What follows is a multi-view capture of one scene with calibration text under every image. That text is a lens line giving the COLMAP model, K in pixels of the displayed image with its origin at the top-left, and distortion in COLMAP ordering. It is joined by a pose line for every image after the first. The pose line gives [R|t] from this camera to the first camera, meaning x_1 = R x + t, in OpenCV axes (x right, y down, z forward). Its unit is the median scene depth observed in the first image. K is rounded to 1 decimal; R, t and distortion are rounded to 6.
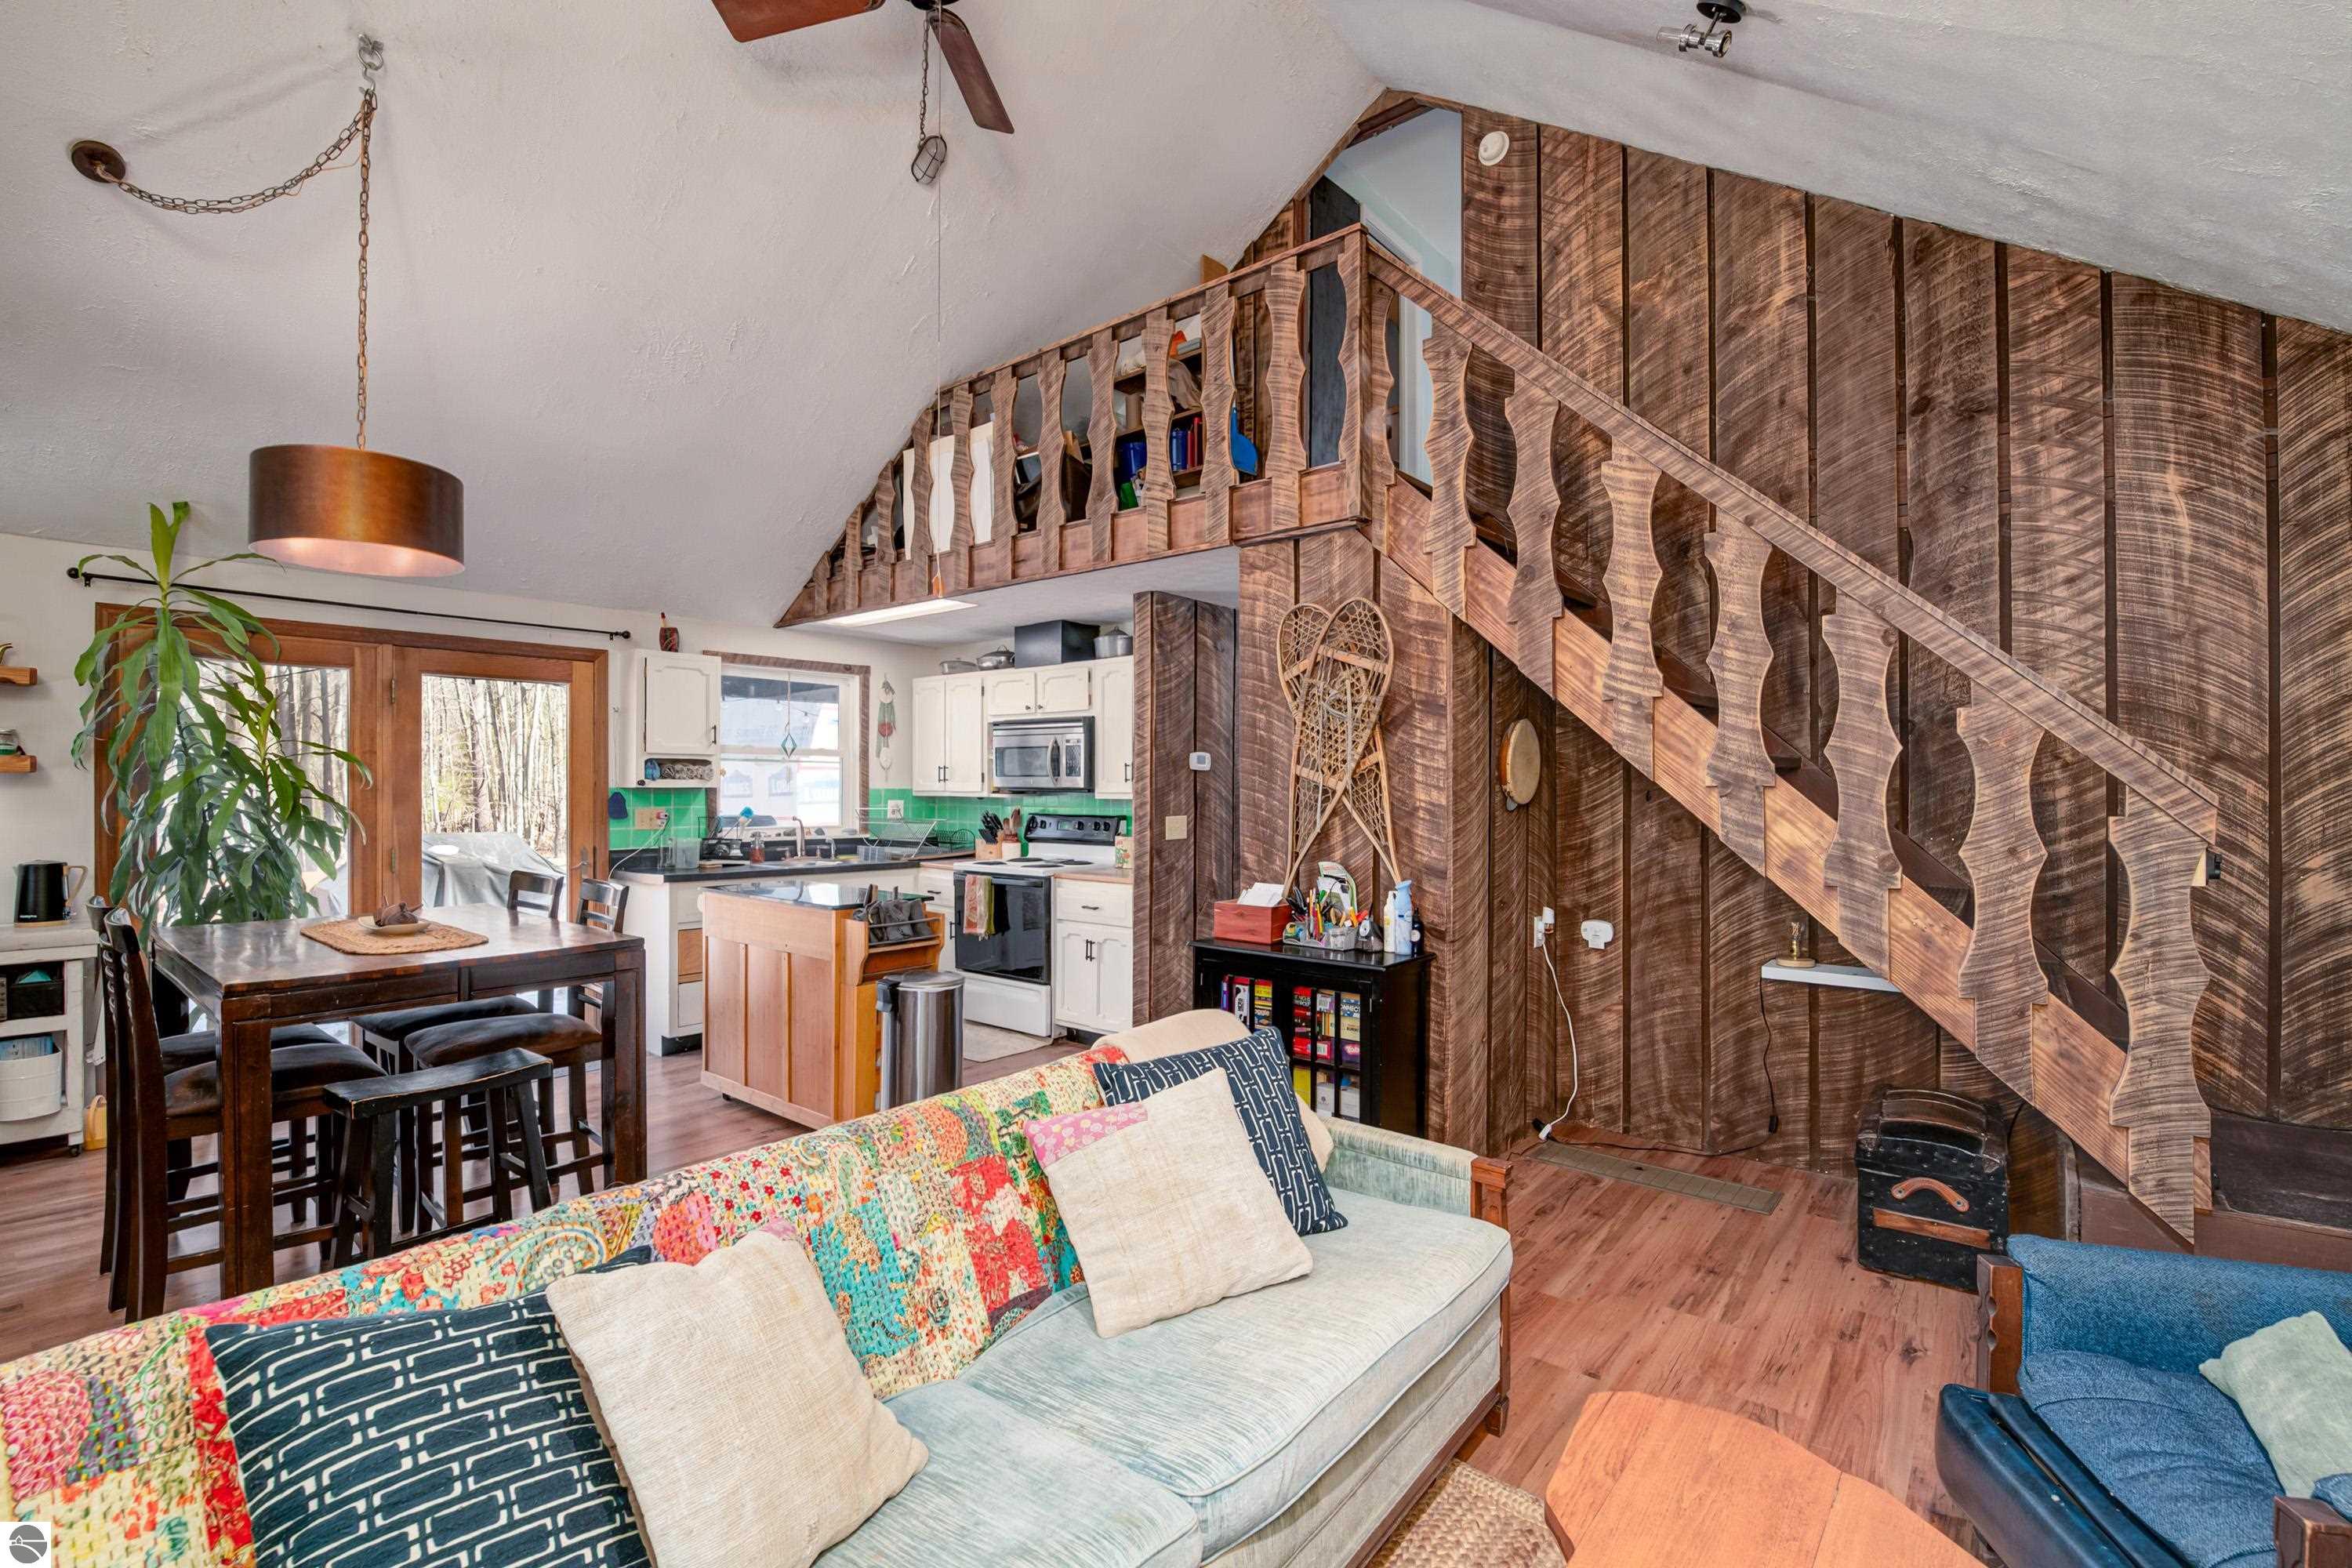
lens RADIAL K [[1031.1, 0, 1082.2], [0, 1031.1, 784.4], [0, 0, 1]] dist [-0.003049, -0.007120]
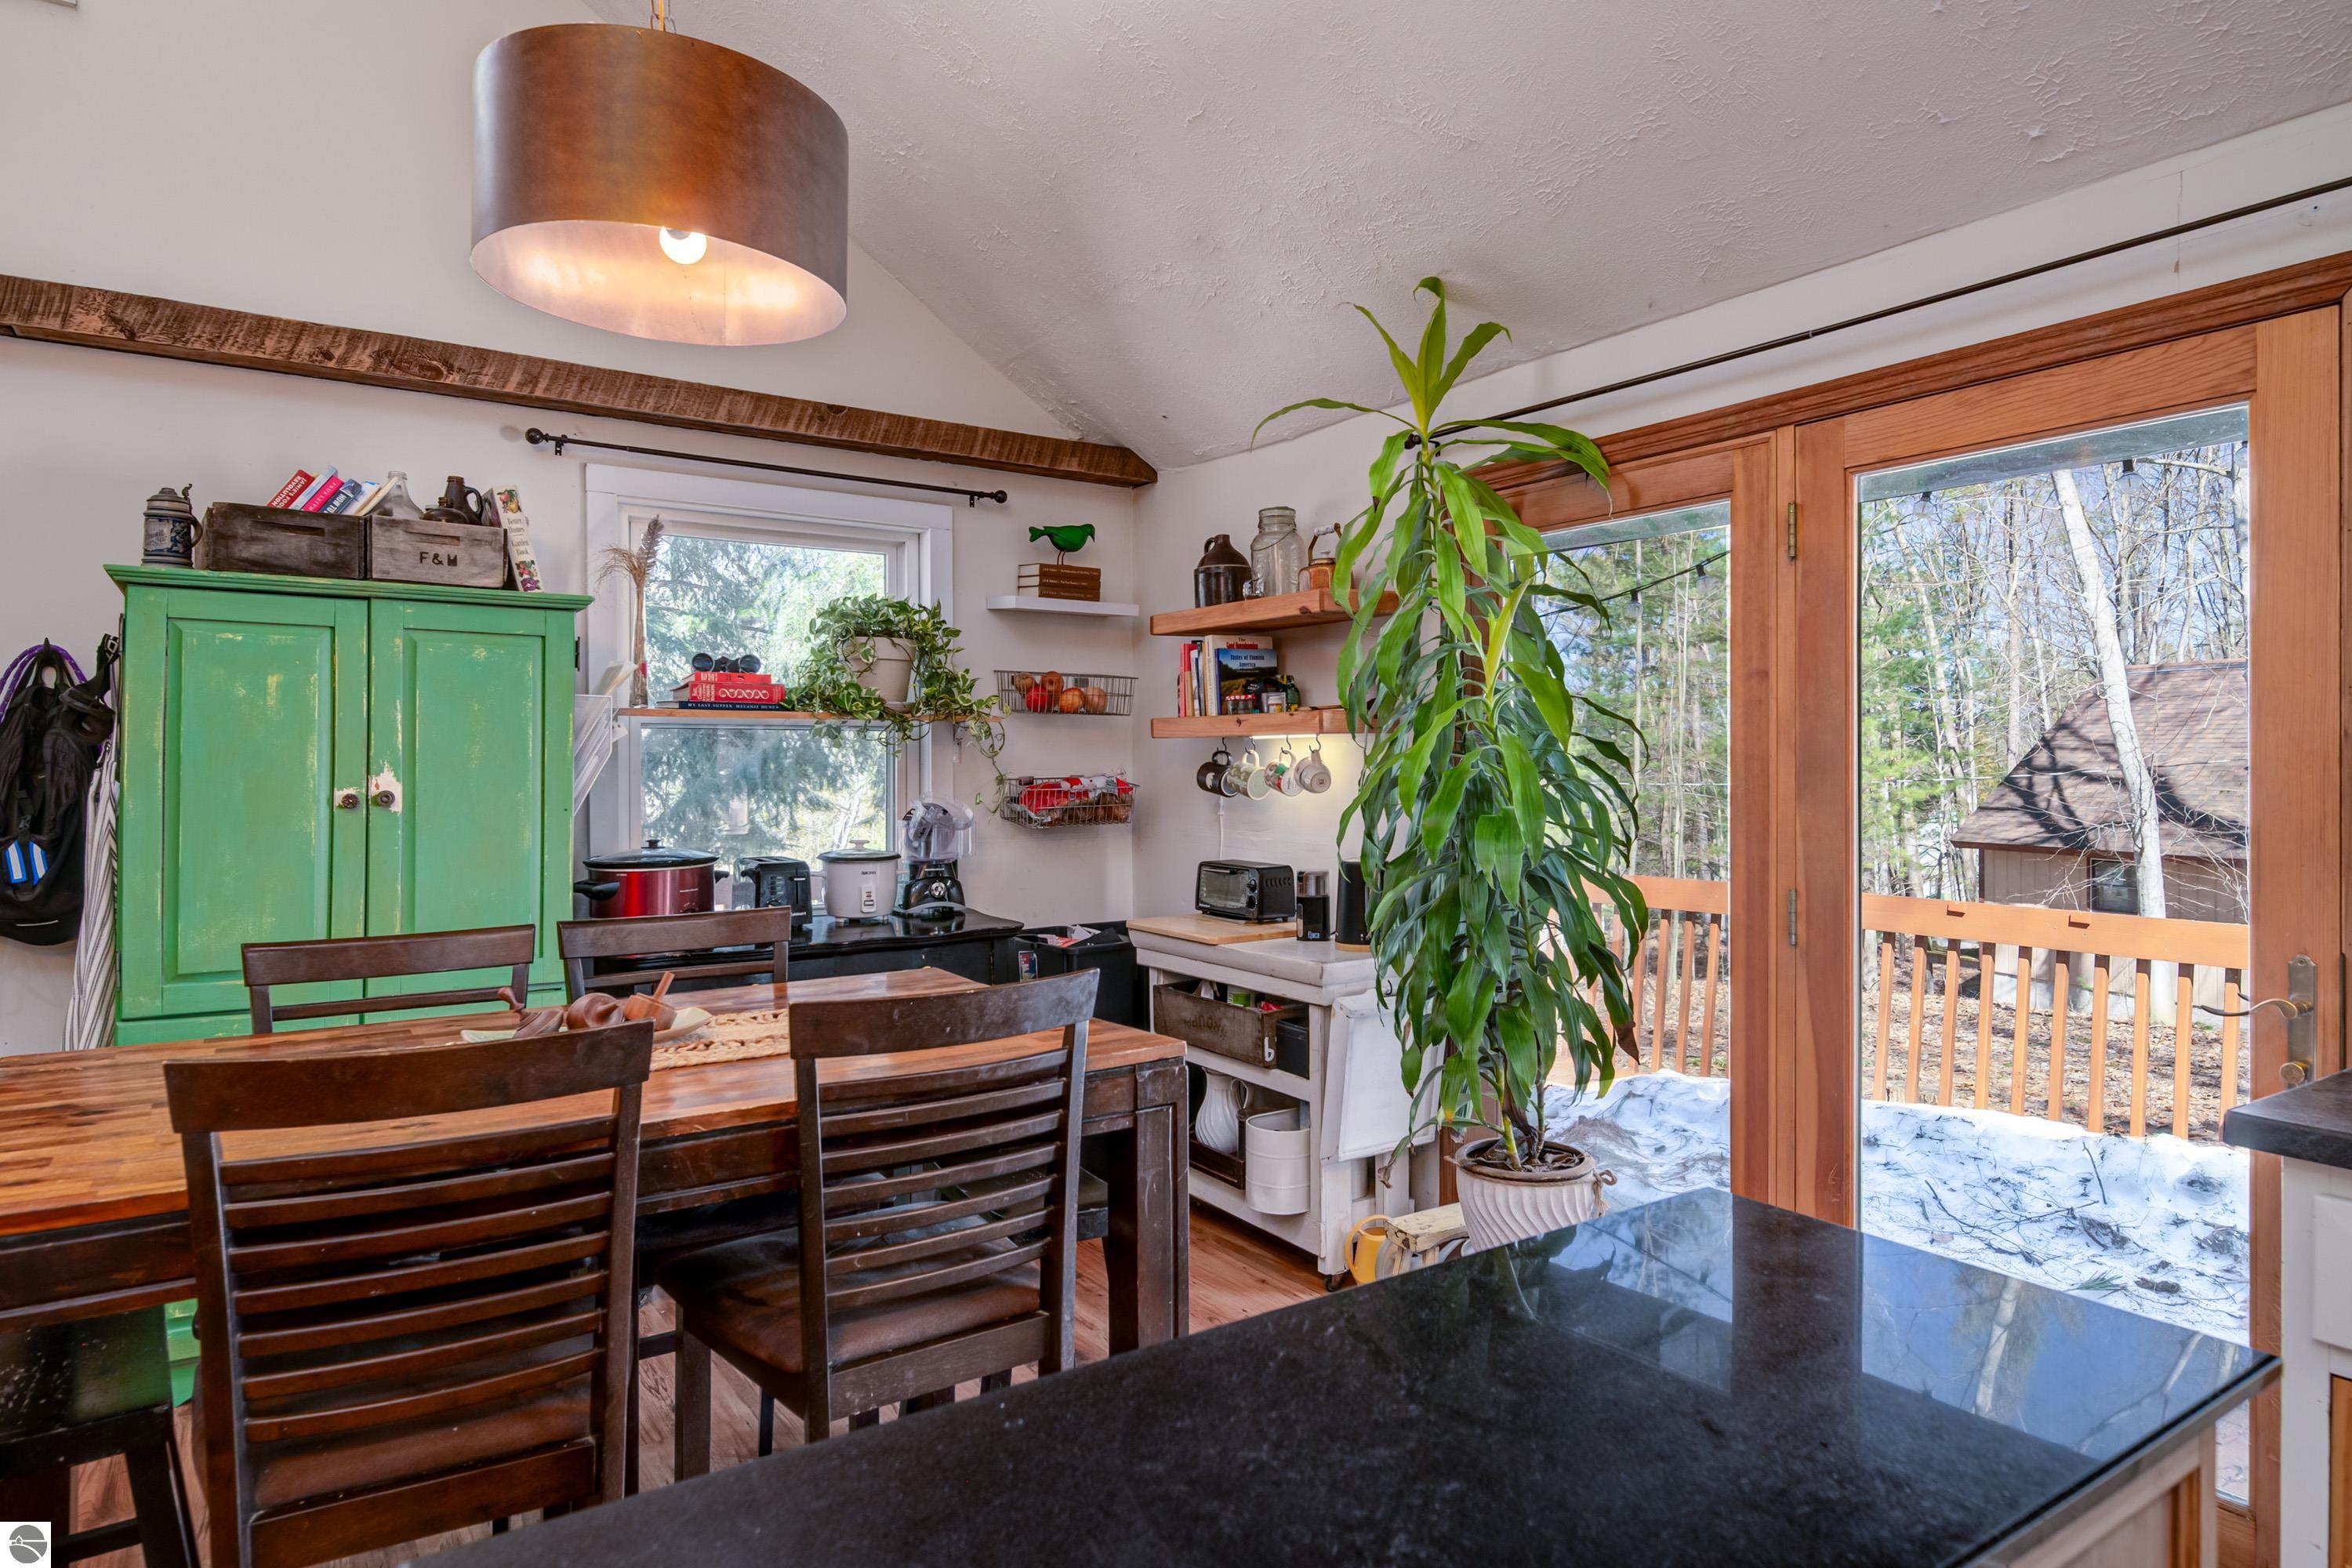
lens RADIAL K [[1354.9, 0, 1182.4], [0, 1354.9, 766.2], [0, 0, 1]] dist [0.000324, 0.000718]
pose [[-0.189908, 0.002516, -0.981799, -0.045113], [0.003434, 0.999992, 0.001899, 0.005936], [0.981796, -0.003010, -0.189915, 0.695723]]
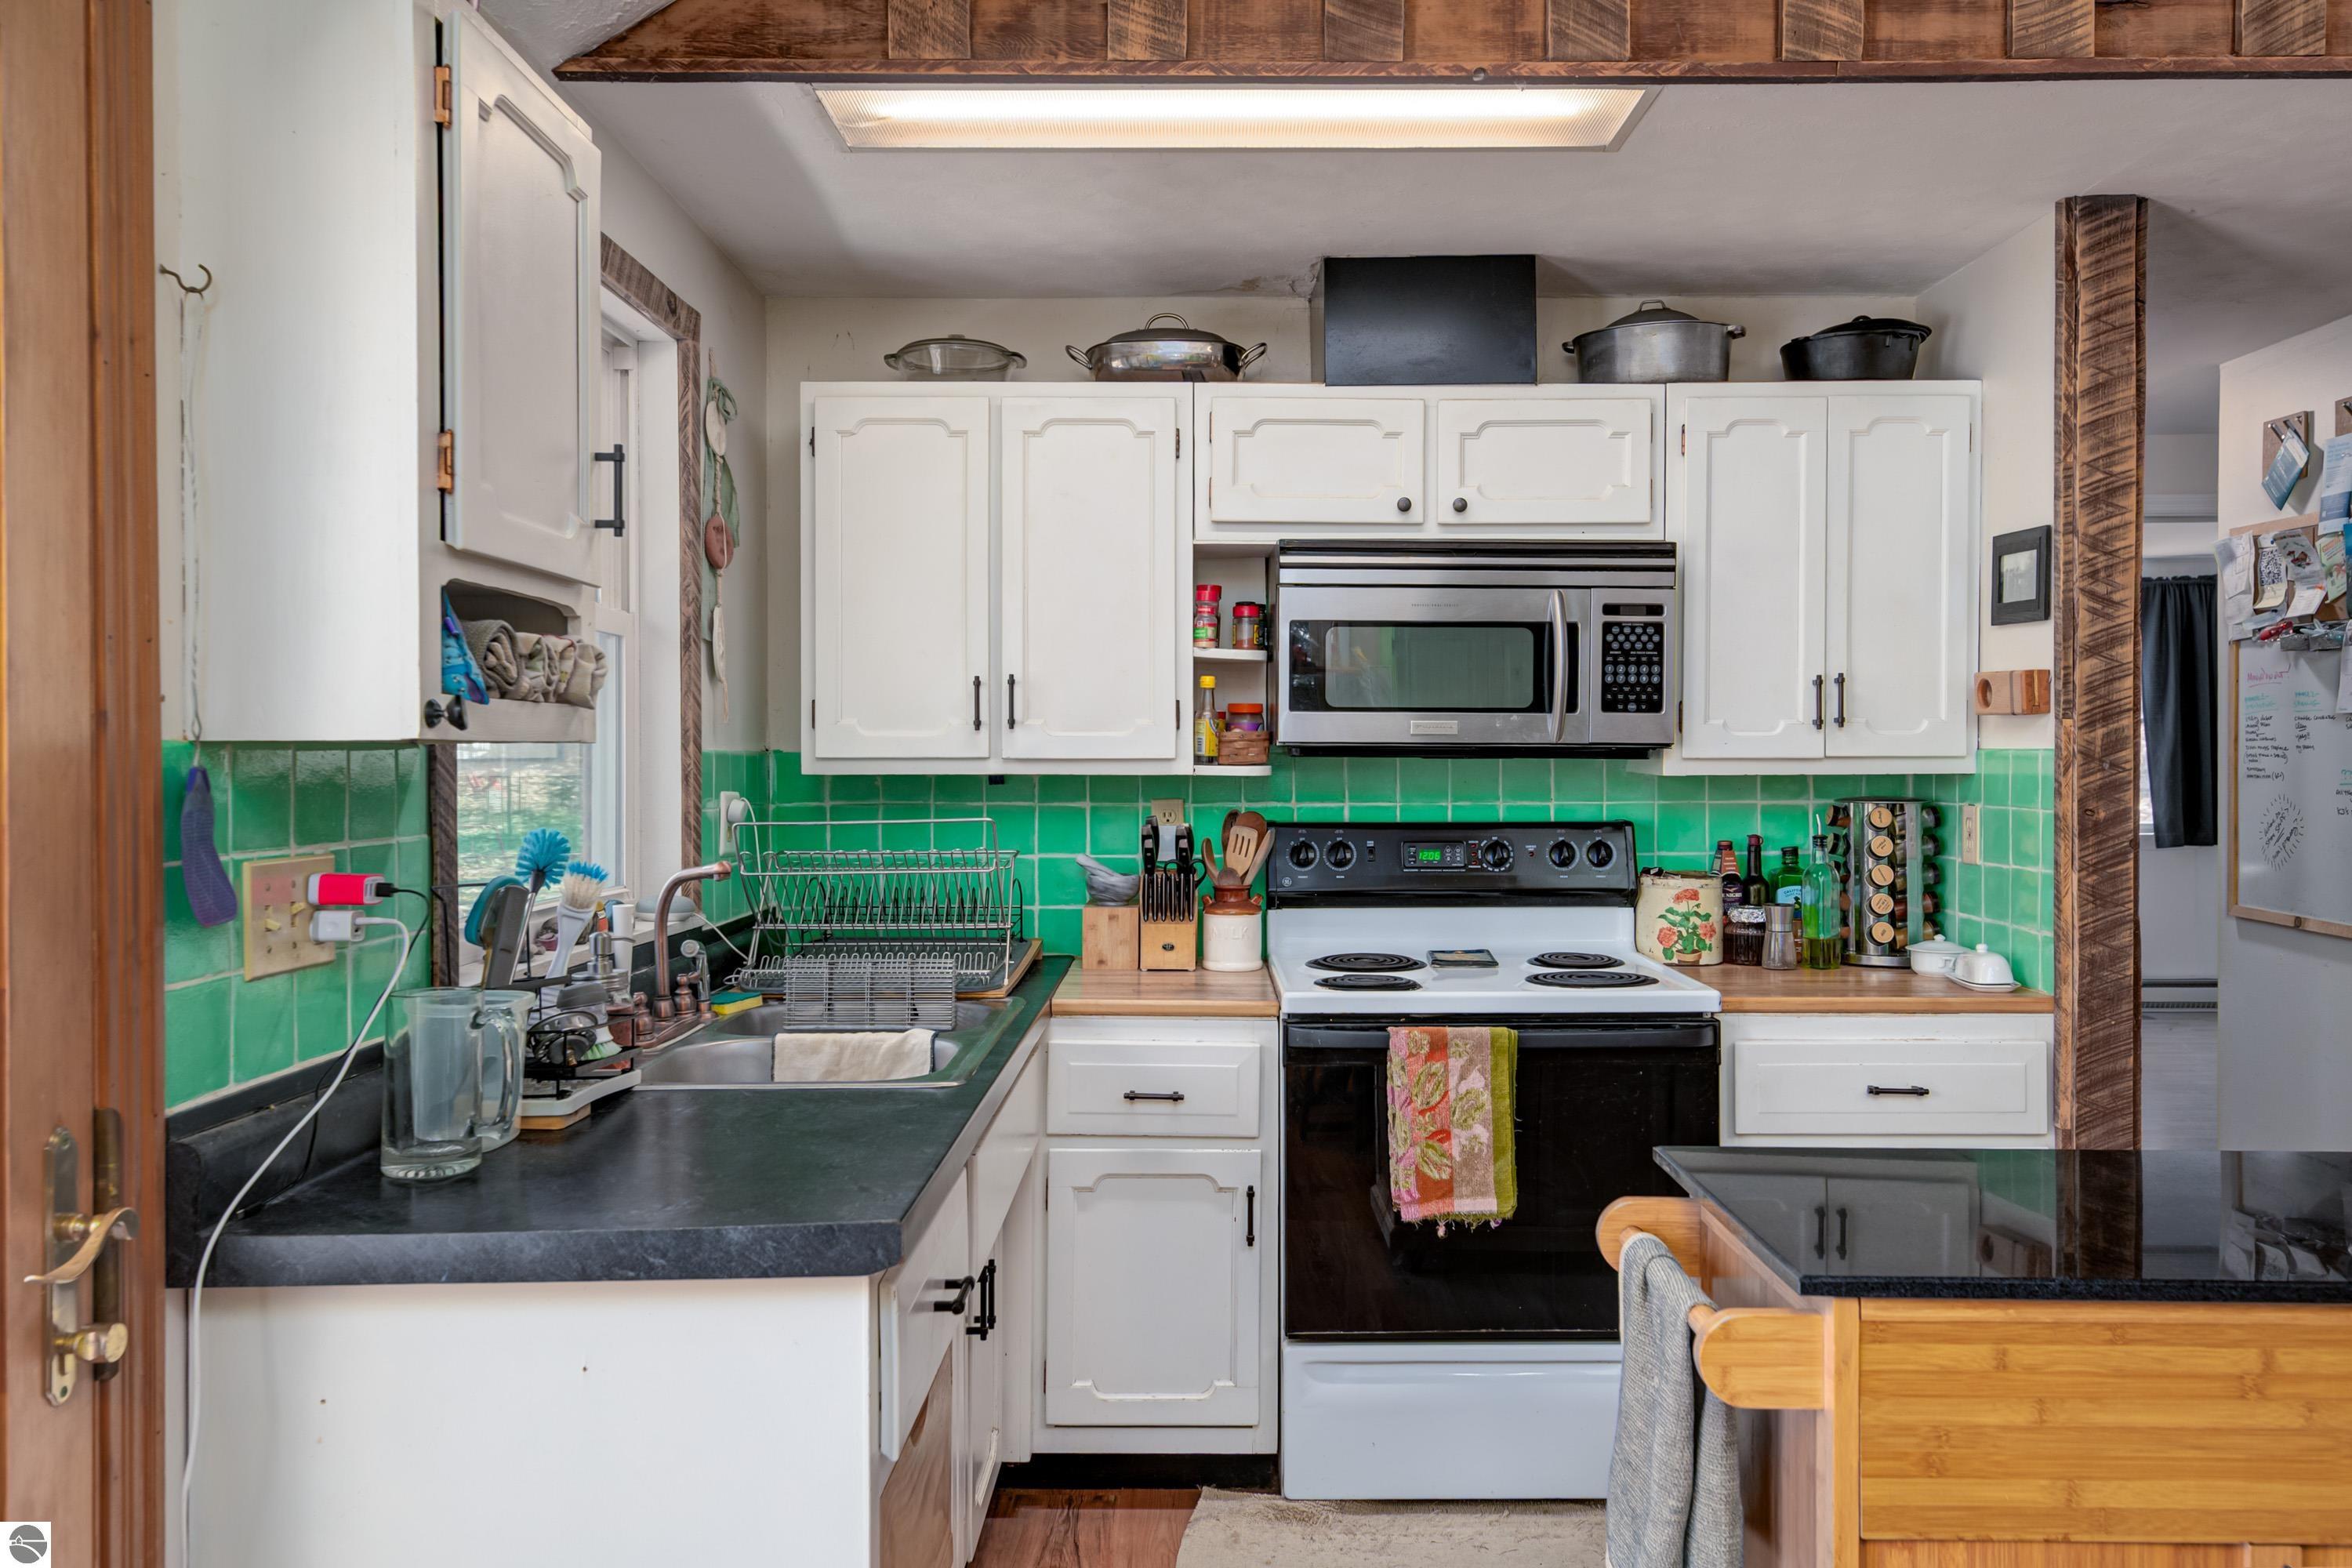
lens RADIAL K [[1759.3, 0, 1183.5], [0, 1759.3, 750.4], [0, 0, 1]] dist [0.023881, -0.000873]
pose [[0.715021, -0.002805, 0.699097, -0.492875], [0.002200, 0.999996, 0.001762, 0.003543], [-0.699099, 0.000279, 0.715024, 0.629197]]
